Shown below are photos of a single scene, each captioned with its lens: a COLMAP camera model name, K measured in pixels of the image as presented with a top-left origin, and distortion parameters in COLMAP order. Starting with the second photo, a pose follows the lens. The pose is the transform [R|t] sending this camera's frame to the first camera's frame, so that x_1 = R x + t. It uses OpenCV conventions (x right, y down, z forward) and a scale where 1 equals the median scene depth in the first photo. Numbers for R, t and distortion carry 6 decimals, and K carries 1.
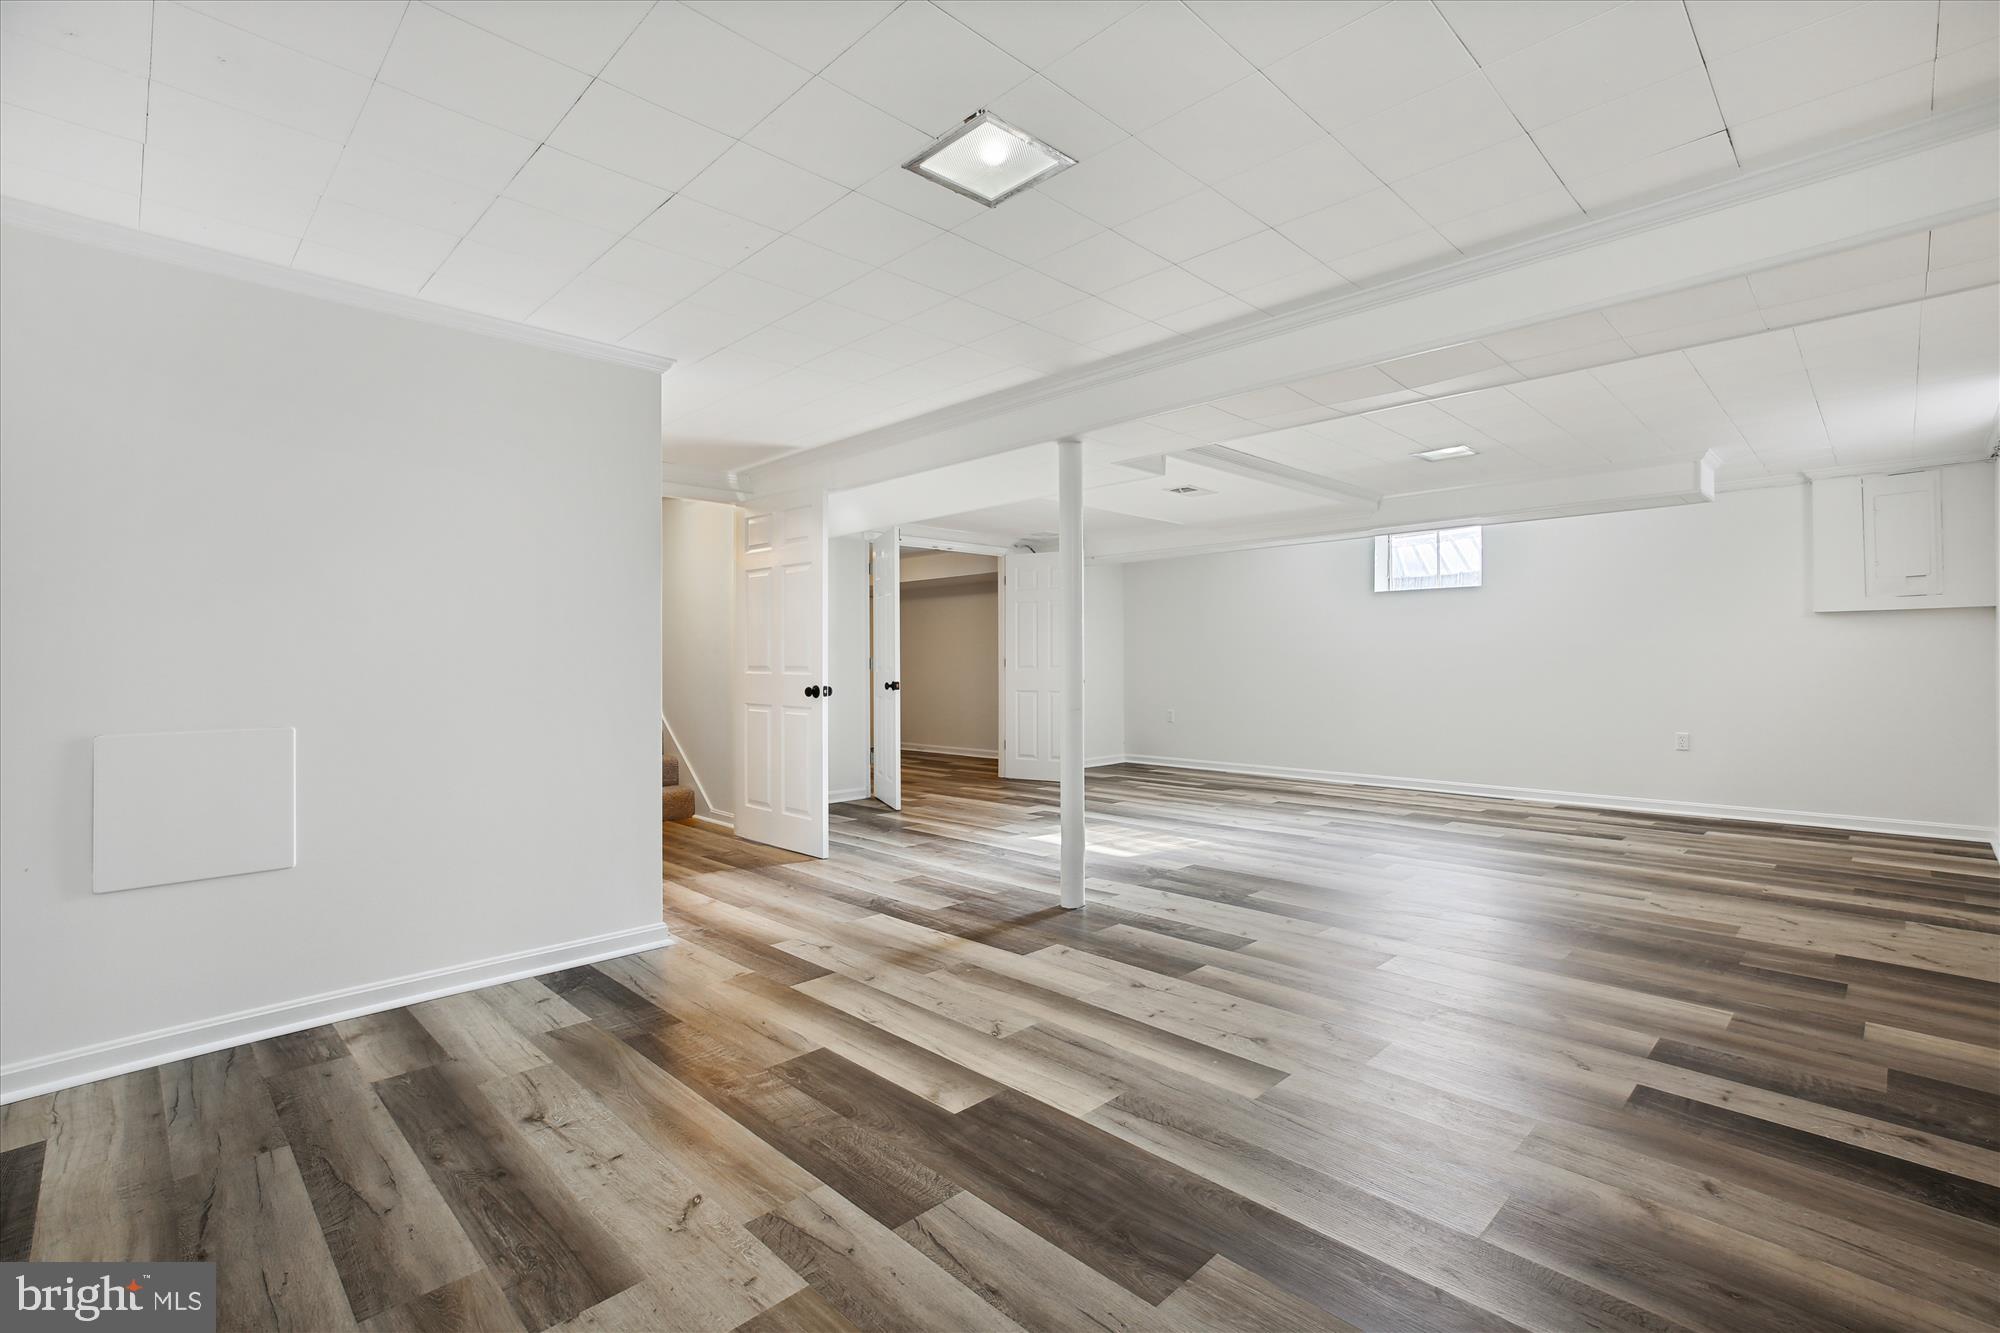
lens RADIAL K [[896.5, 0, 1009.9], [0, 896.5, 658.8], [0, 0, 1]] dist [0.003514, 0.001377]
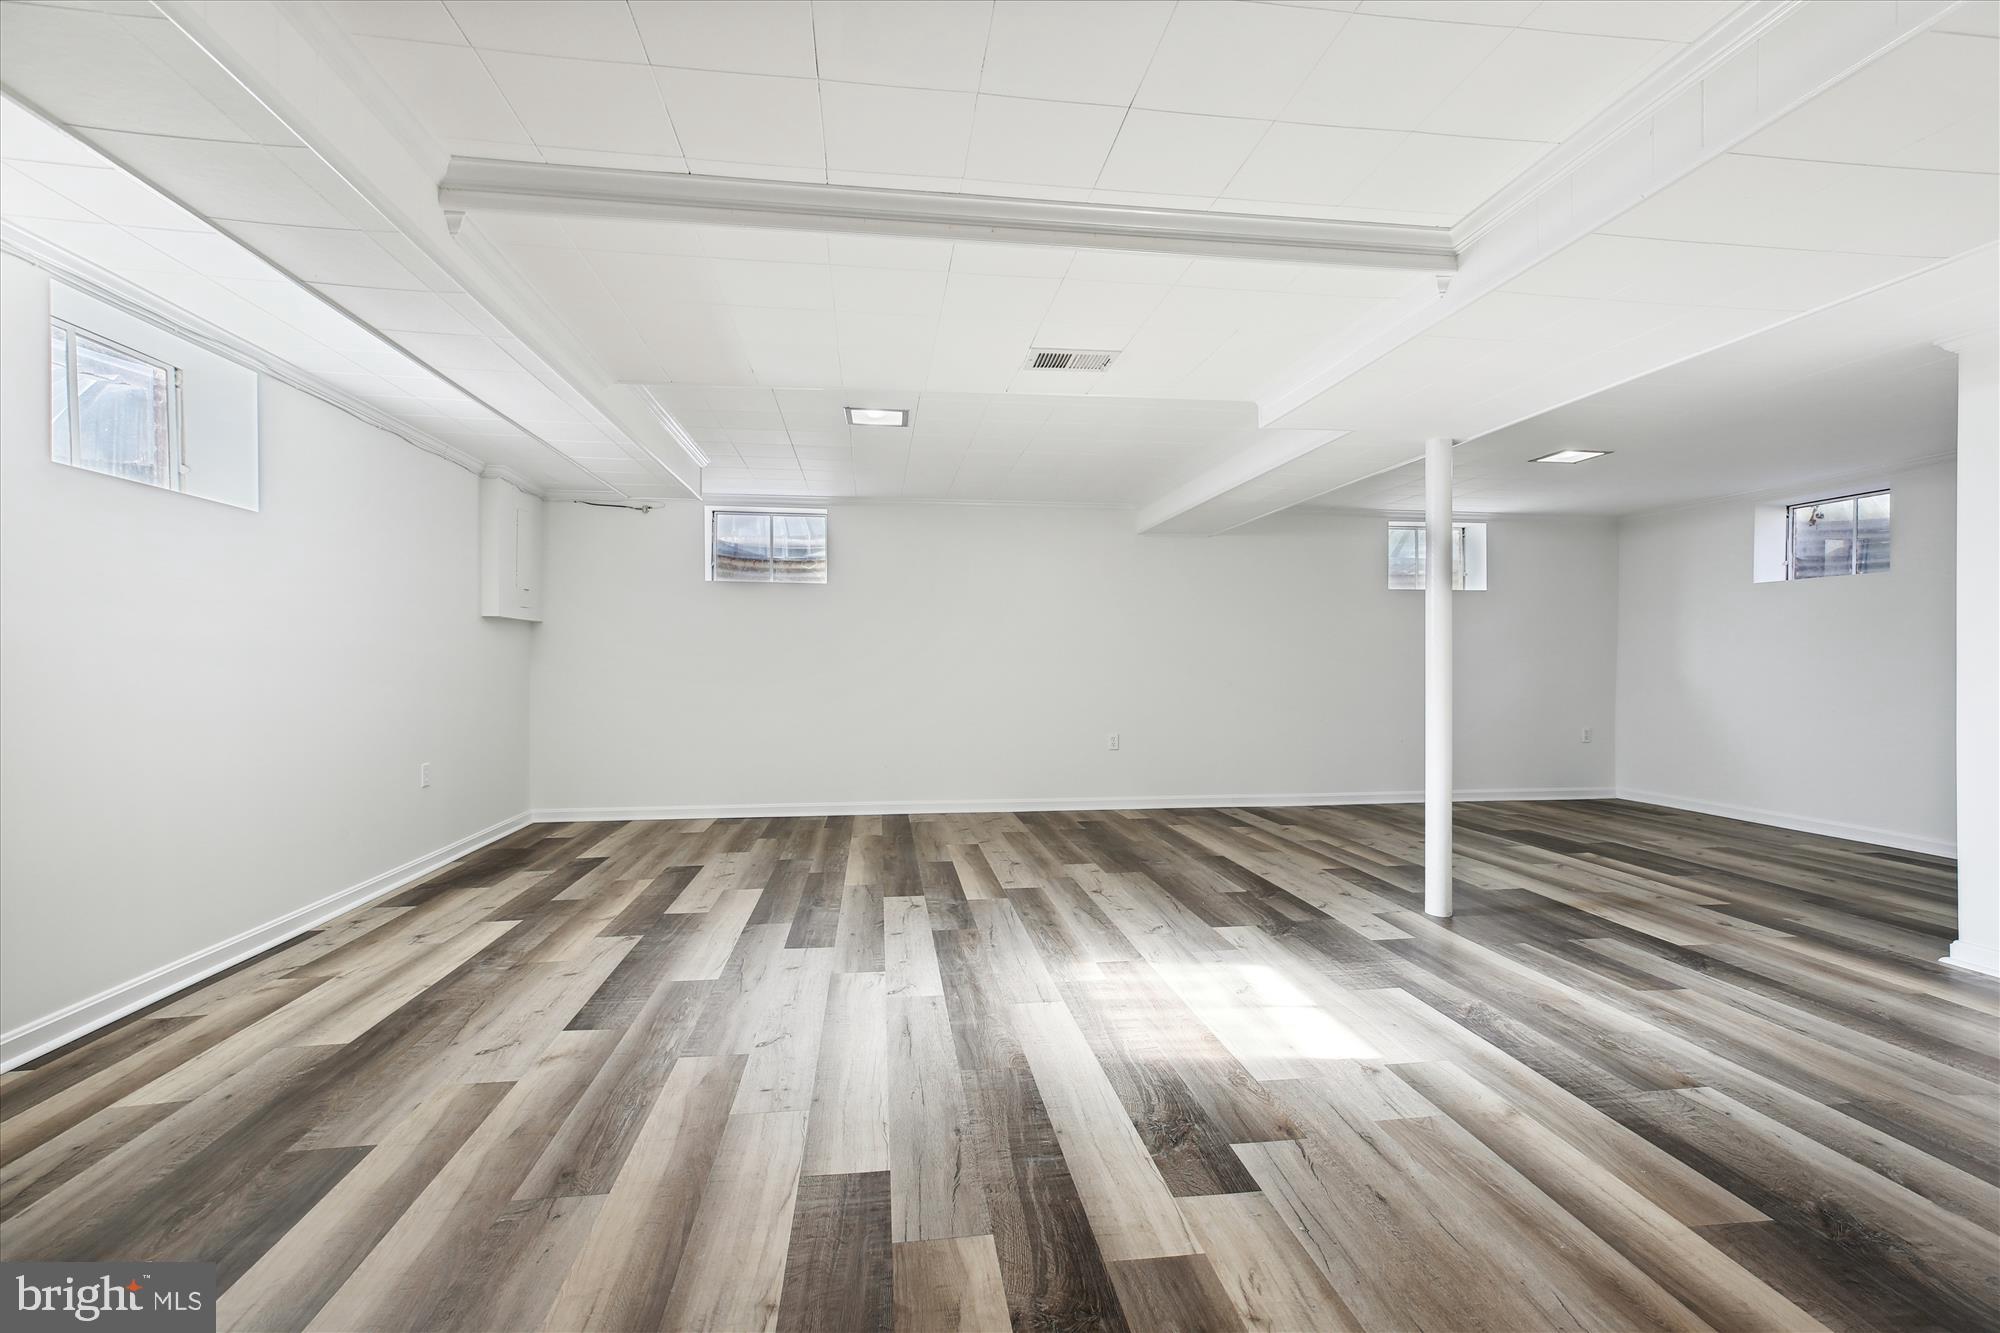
lens RADIAL K [[888.9, 0, 1000.0], [0, 888.9, 666.5], [0, 0, 1]] dist [-0.002305, 0.000164]
pose [[-0.795141, -0.002858, 0.606418, -0.128414], [0.006114, 0.999900, 0.012729, -0.010420], [-0.606394, 0.013829, -0.795044, 1.934021]]
